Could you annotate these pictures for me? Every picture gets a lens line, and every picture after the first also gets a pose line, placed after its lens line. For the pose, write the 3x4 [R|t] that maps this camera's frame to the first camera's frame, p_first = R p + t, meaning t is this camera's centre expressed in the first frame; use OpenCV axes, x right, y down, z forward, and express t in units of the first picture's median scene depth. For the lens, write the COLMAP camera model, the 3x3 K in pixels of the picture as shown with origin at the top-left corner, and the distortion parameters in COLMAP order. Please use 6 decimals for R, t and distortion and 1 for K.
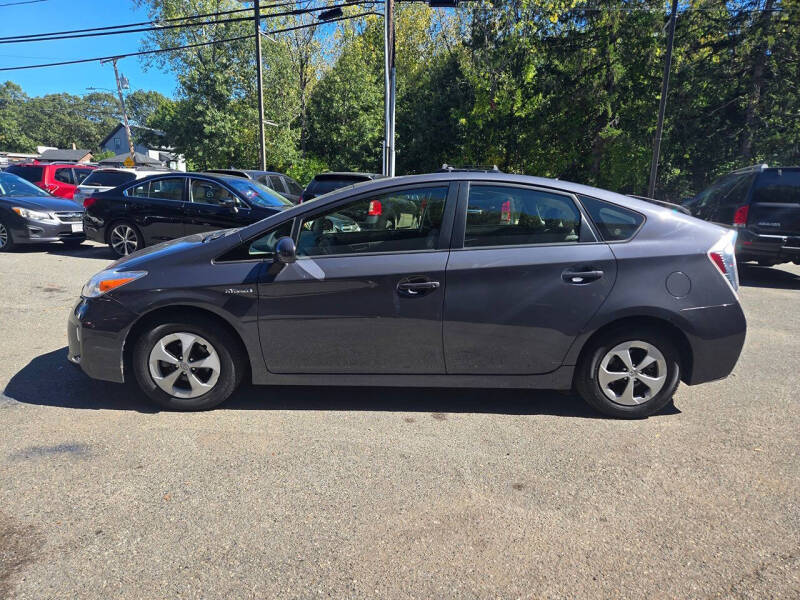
lens RADIAL K [[530.7, 0, 396.6], [0, 530.7, 302.1], [0, 0, 1]] dist [0.067425, -0.055369]
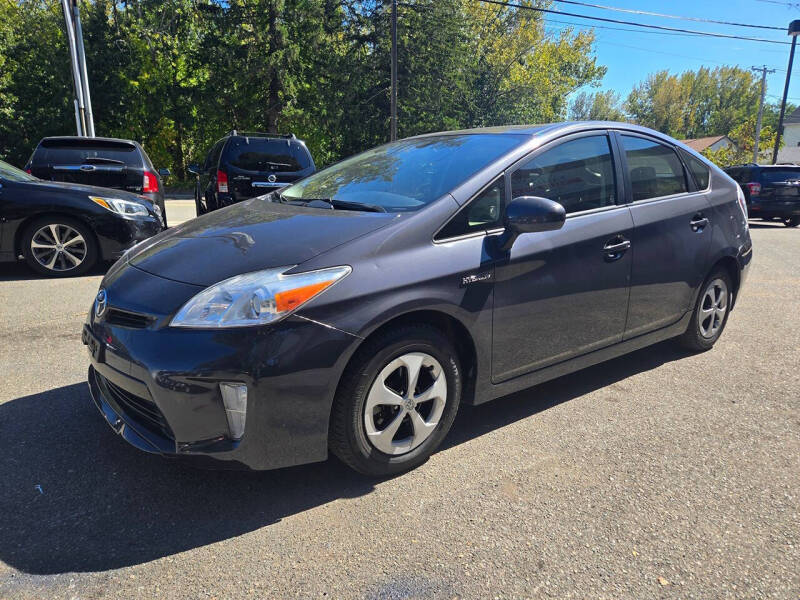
lens RADIAL K [[530.7, 0, 406.3], [0, 530.7, 296.6], [0, 0, 1]] dist [0.067425, -0.055369]
pose [[0.799530, -0.144809, 0.582908, -0.739358], [0.130143, 0.989213, 0.067238, -0.052929], [-0.586357, 0.022103, 0.809751, 0.462280]]
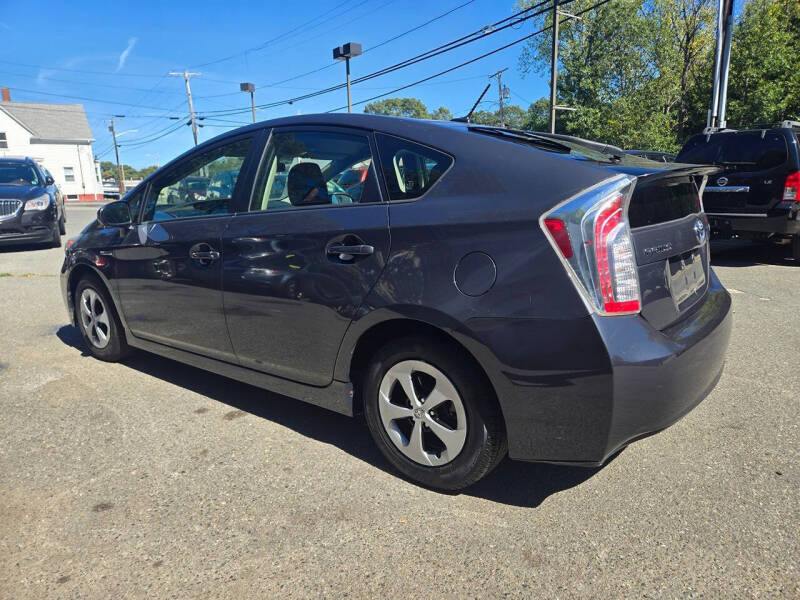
lens RADIAL K [[530.7, 0, 401.4], [0, 530.7, 299.4], [0, 0, 1]] dist [0.067425, -0.055369]
pose [[0.774406, 0.089711, -0.626297, 0.801463], [-0.091571, 0.995366, 0.029351, -0.014237], [0.626028, 0.034621, 0.779032, 0.505481]]
